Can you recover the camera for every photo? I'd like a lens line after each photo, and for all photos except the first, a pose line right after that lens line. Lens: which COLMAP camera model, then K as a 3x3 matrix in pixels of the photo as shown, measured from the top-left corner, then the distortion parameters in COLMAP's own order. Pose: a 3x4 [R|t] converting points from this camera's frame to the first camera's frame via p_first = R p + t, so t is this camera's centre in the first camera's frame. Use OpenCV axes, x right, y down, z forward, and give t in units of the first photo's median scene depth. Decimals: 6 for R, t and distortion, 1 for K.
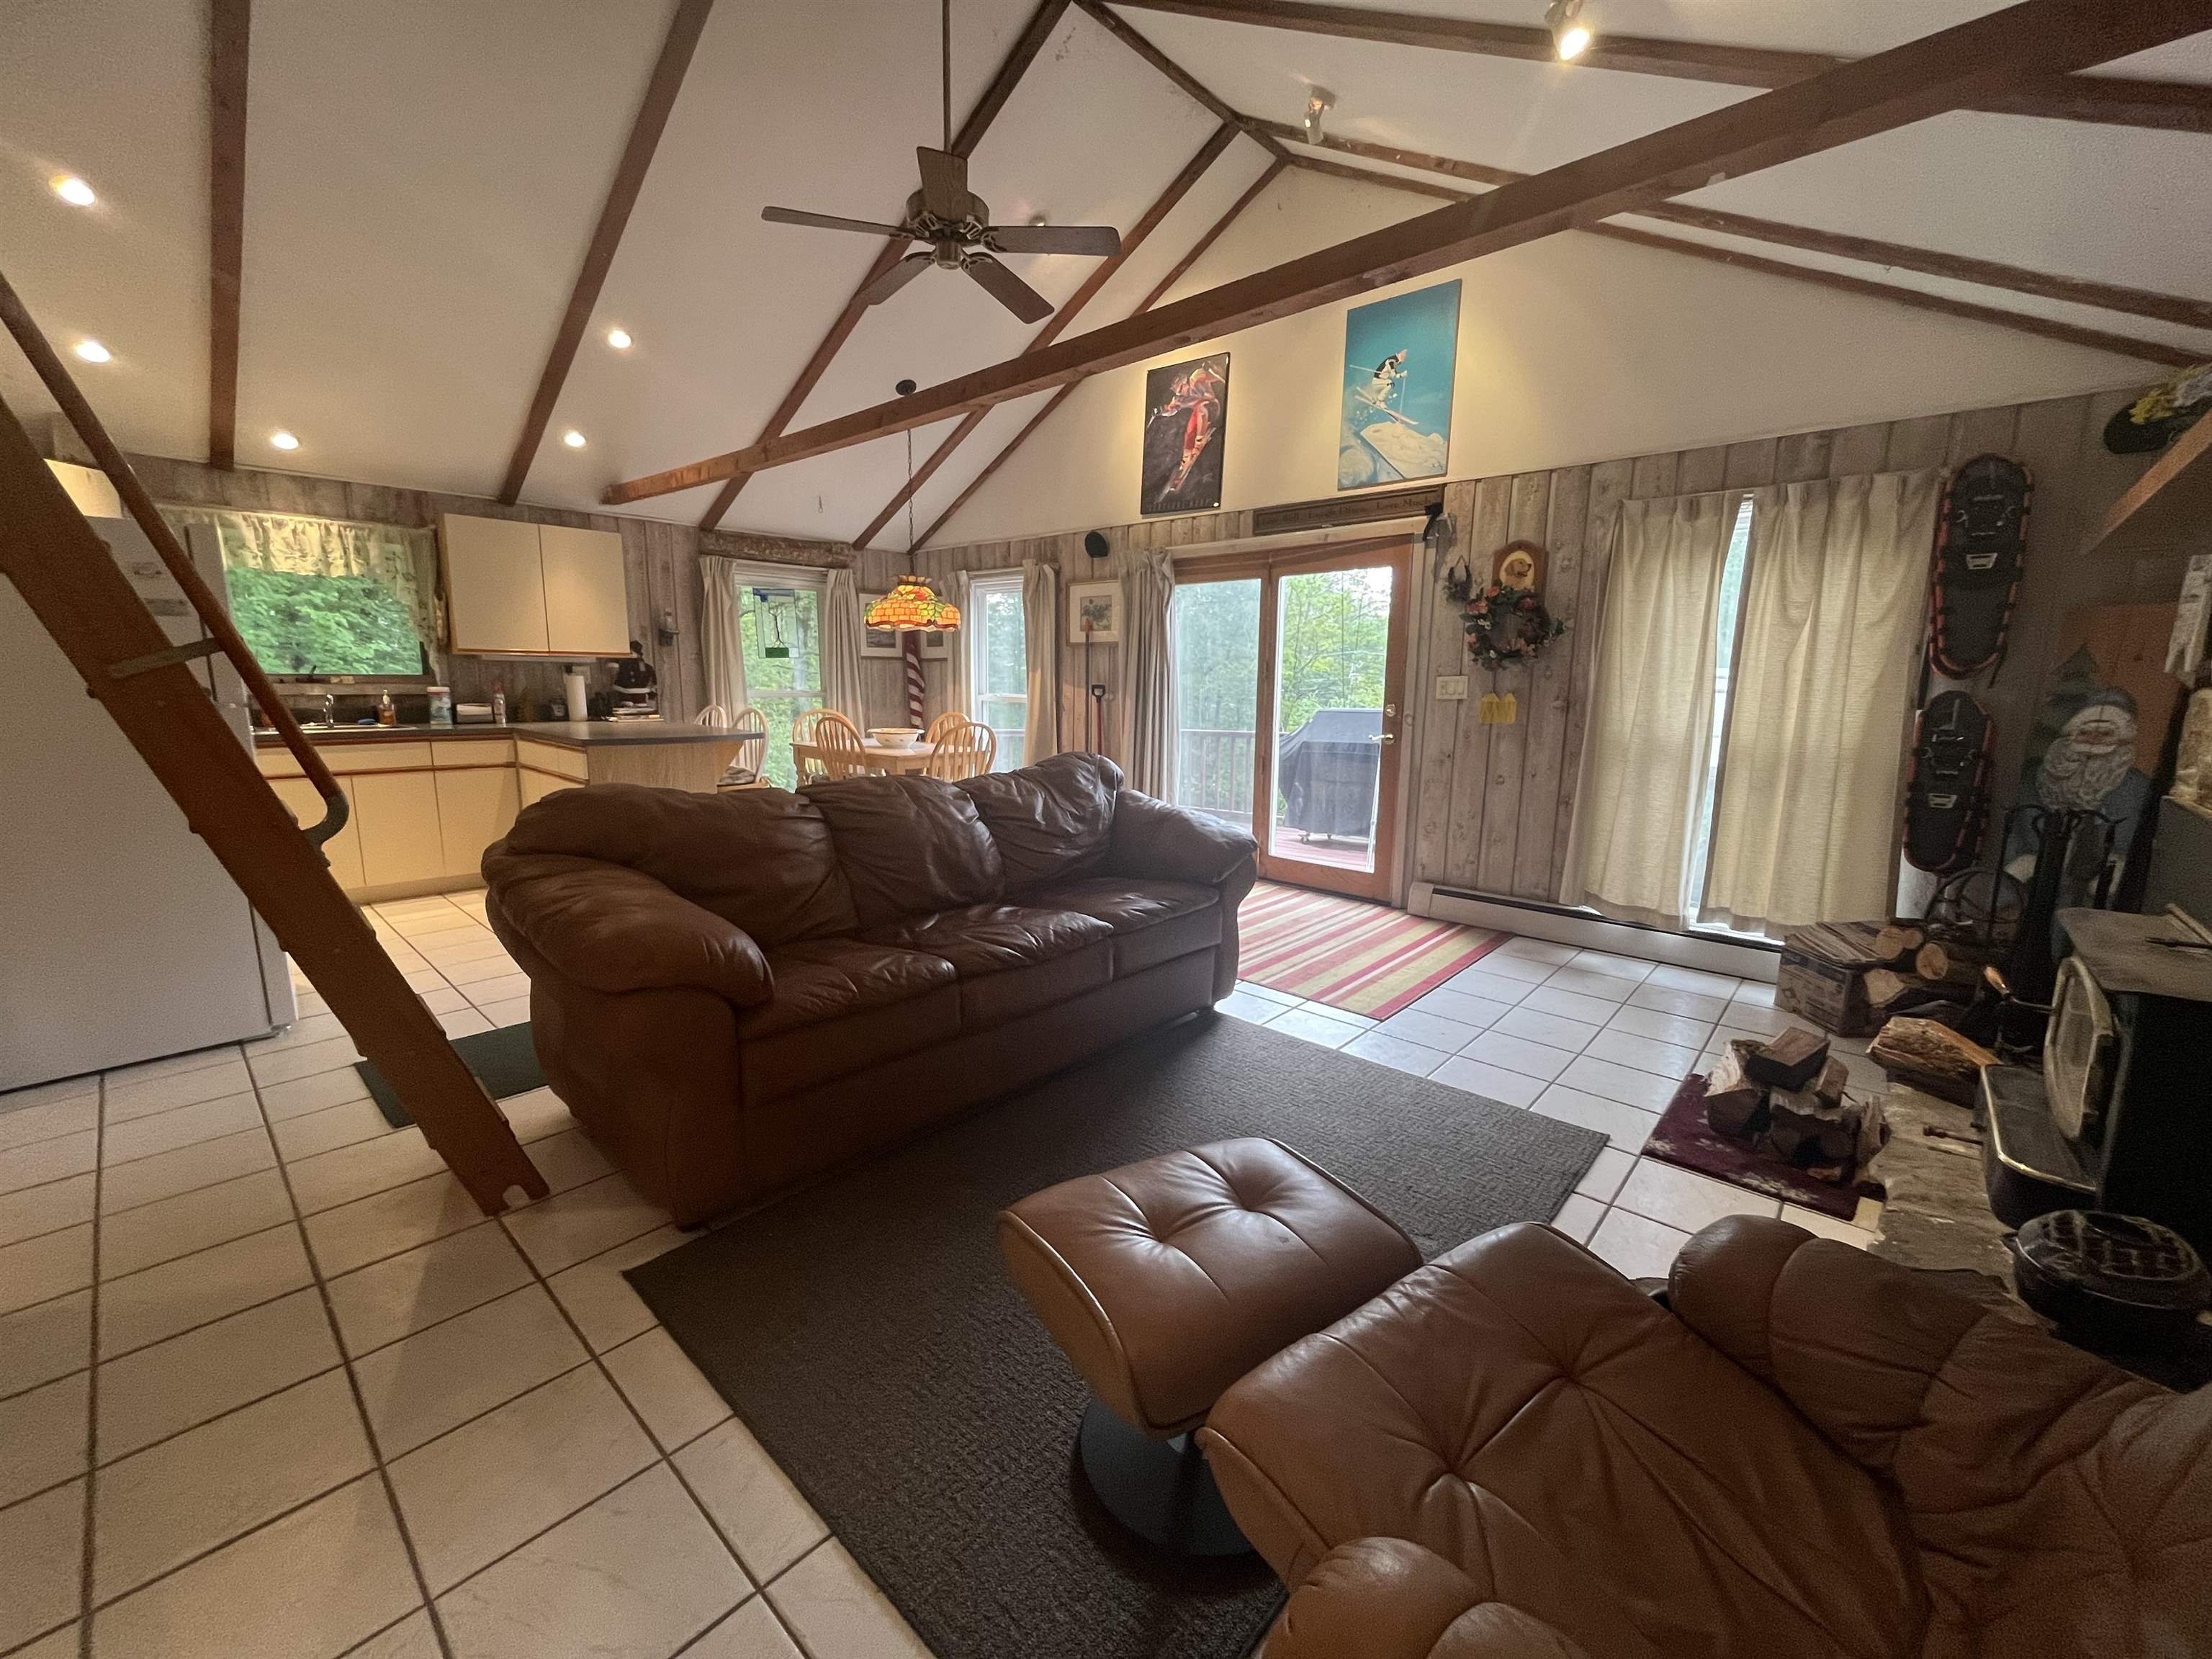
lens RADIAL K [[889.6, 0, 1100.8], [0, 889.6, 826.9], [0, 0, 1]] dist [-0.002919, 0.000000]
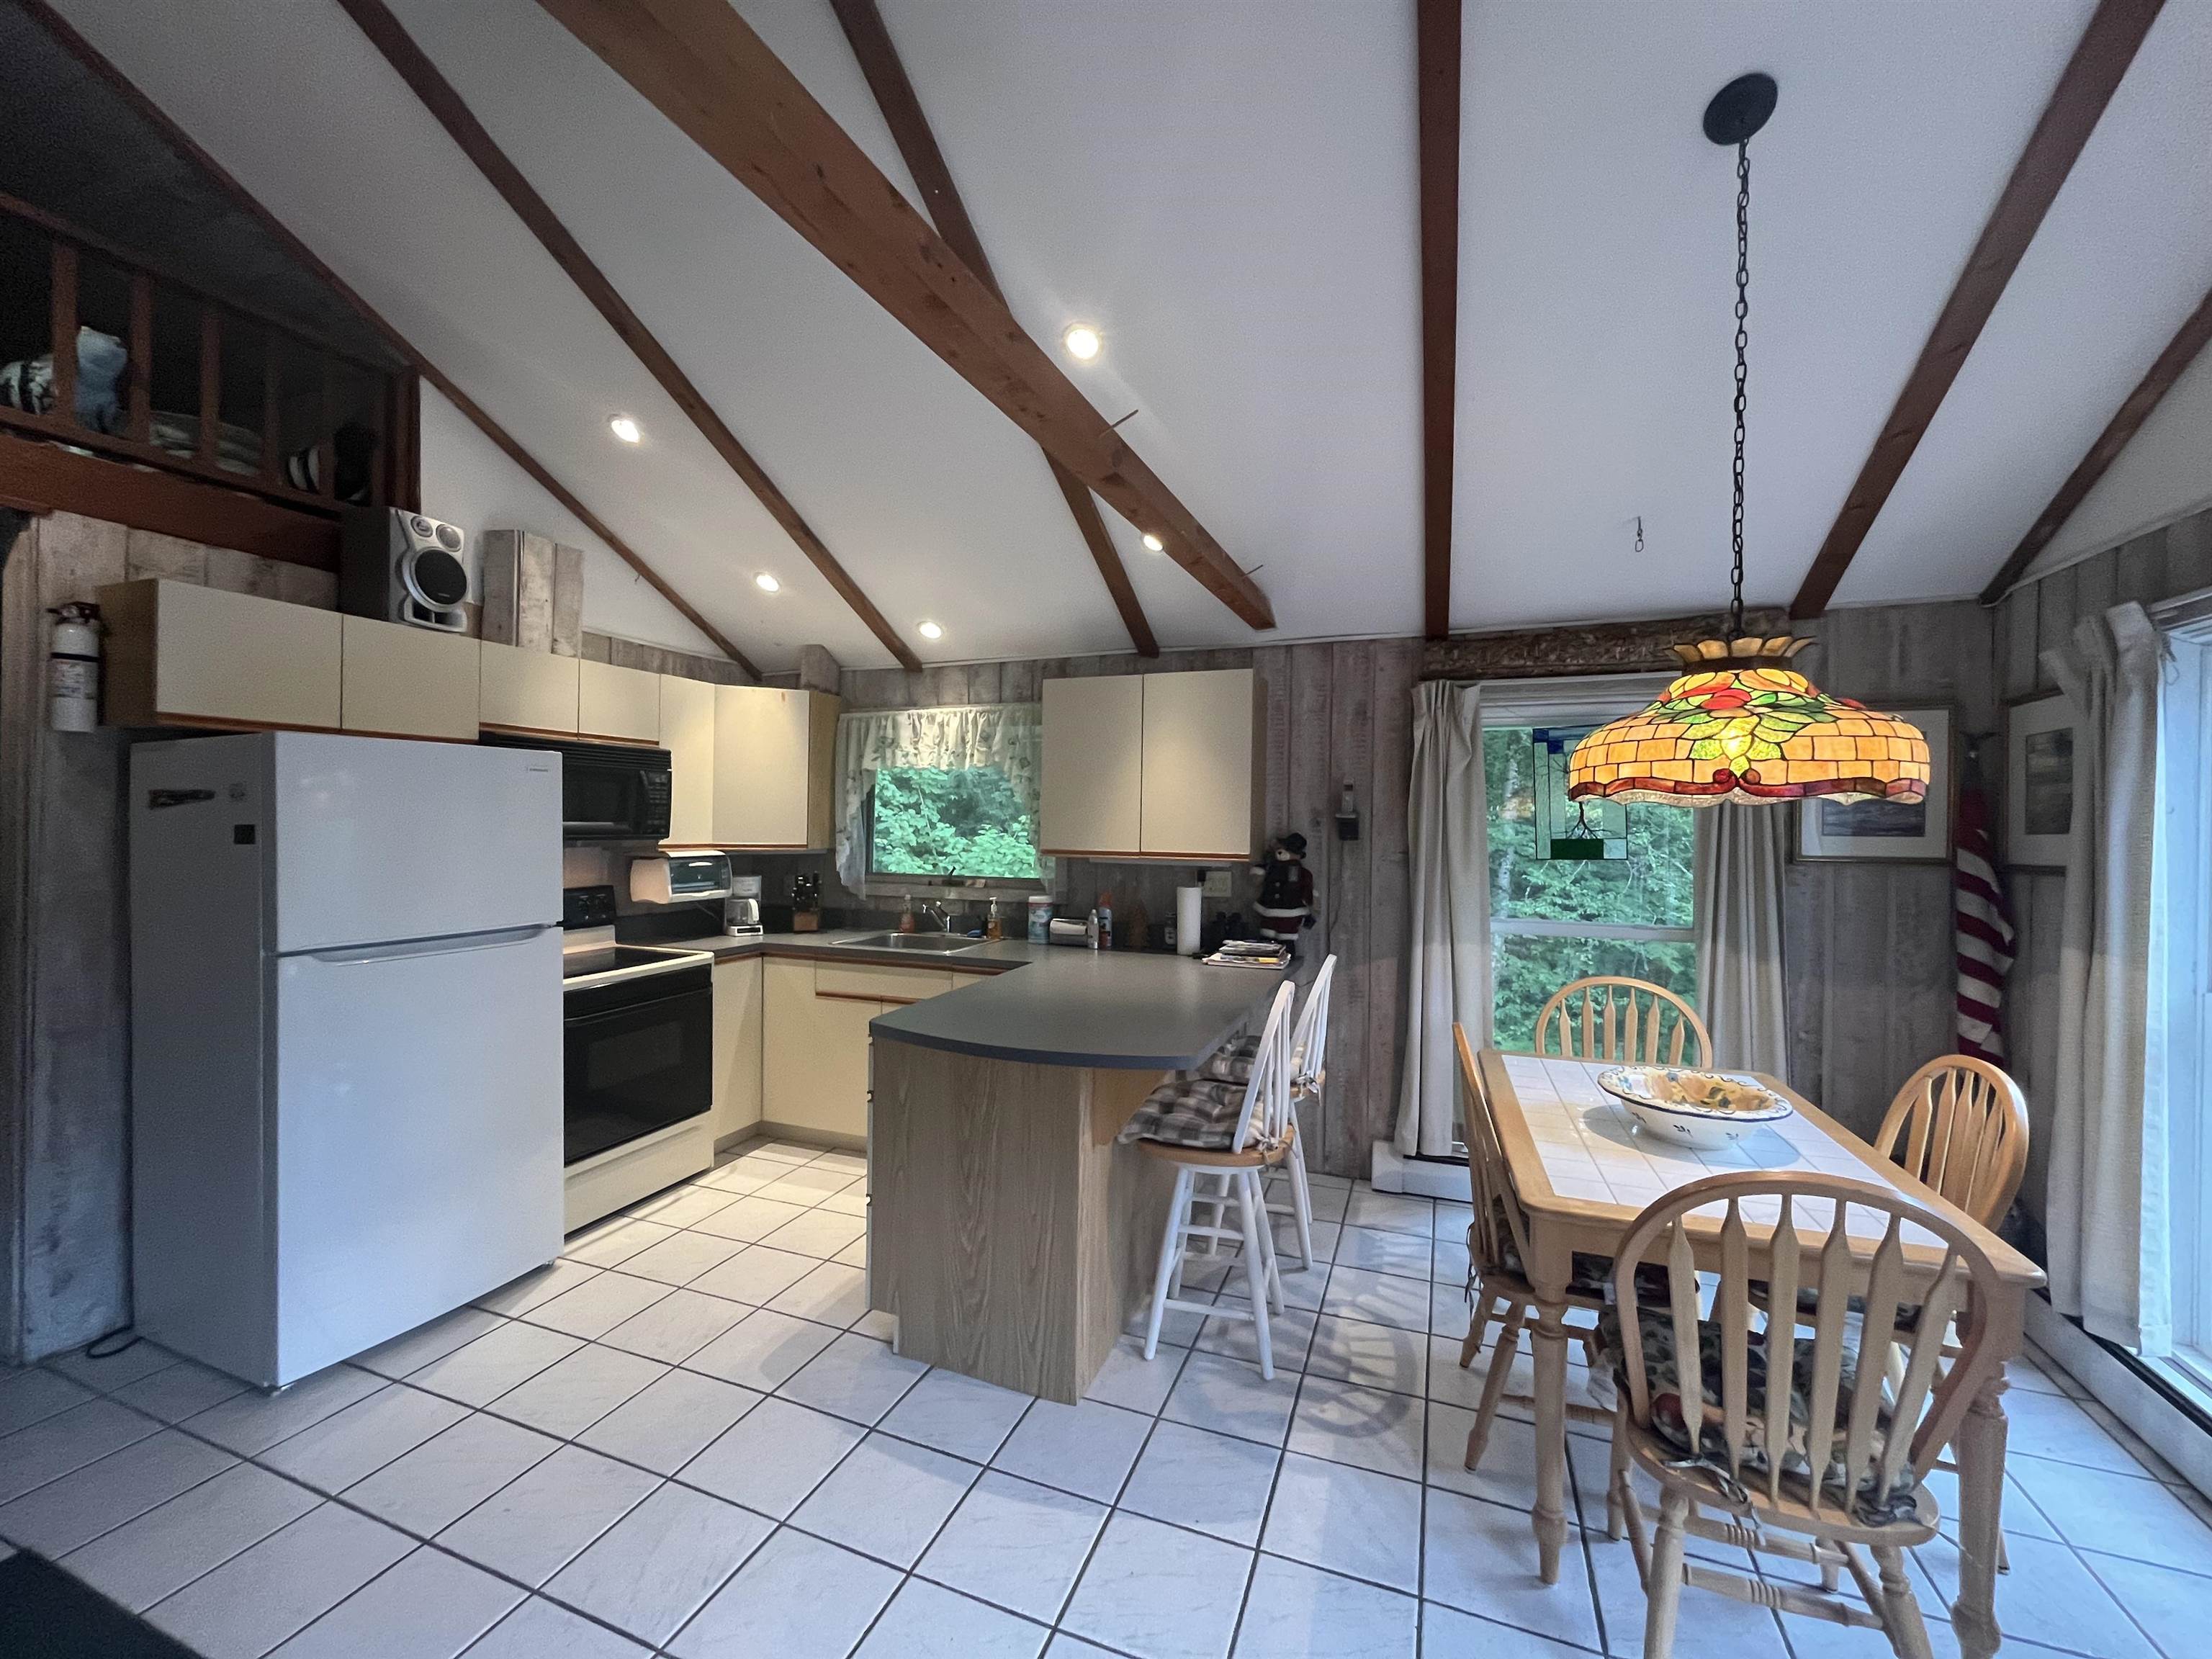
lens RADIAL K [[889.6, 0, 1103.9], [0, 889.6, 828.3], [0, 0, 1]] dist [-0.002919, 0.000000]
pose [[0.361080, -0.004087, -0.932526, 0.011967], [-0.162831, 0.984352, -0.067363, -0.202873], [0.918209, 0.176168, 0.354764, 0.893911]]
